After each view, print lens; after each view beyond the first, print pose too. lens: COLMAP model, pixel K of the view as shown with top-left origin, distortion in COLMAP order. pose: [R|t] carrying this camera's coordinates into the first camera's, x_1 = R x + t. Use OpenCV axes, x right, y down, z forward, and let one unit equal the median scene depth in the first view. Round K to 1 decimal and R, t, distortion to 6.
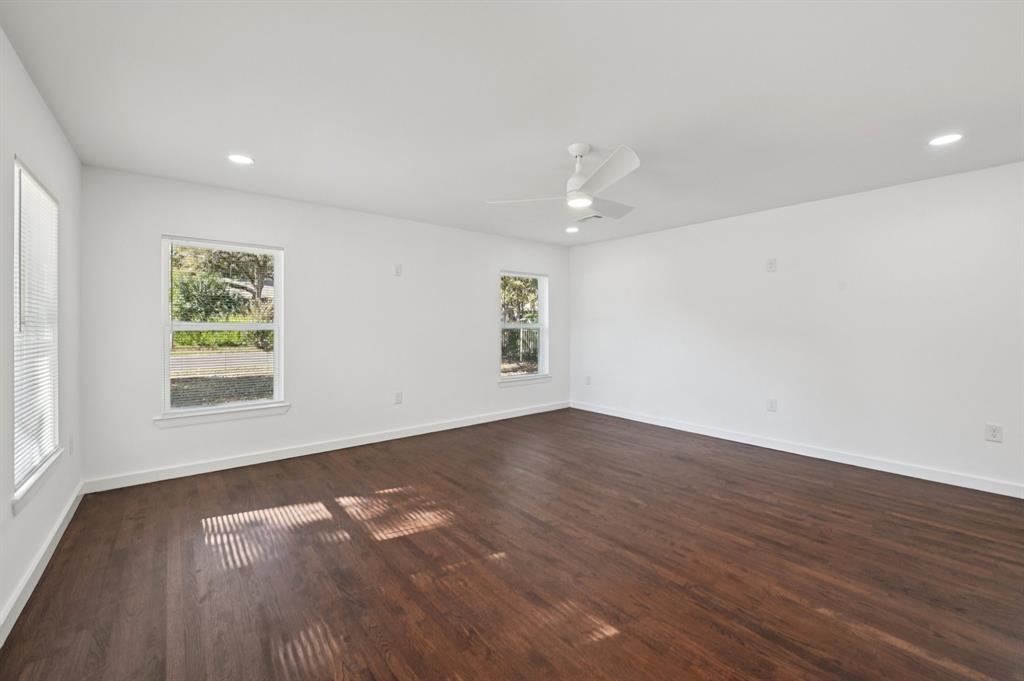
lens RADIAL K [[418.2, 0, 512.9], [0, 418.2, 327.7], [0, 0, 1]] dist [-0.011346, -0.000266]
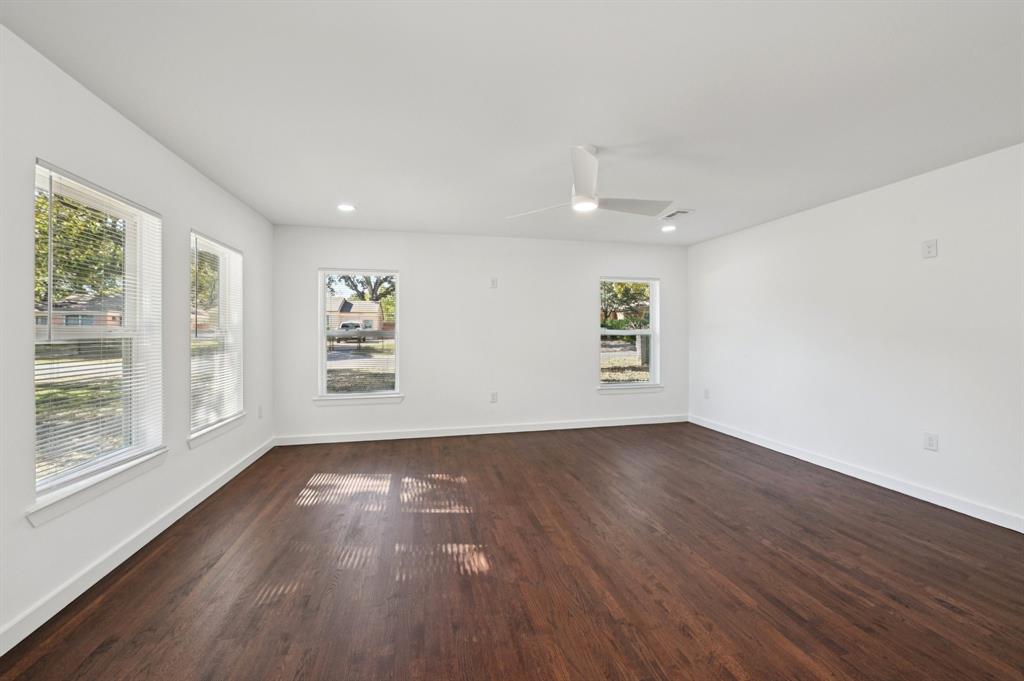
lens RADIAL K [[407.4, 0, 512.0], [0, 407.4, 340.5], [0, 0, 1]] dist [-0.011390, 0.000024]
pose [[0.895949, 0.008069, -0.444084, 0.353596], [-0.000663, 0.999858, 0.016828, -0.003524], [0.444156, -0.014782, 0.895827, 0.066839]]
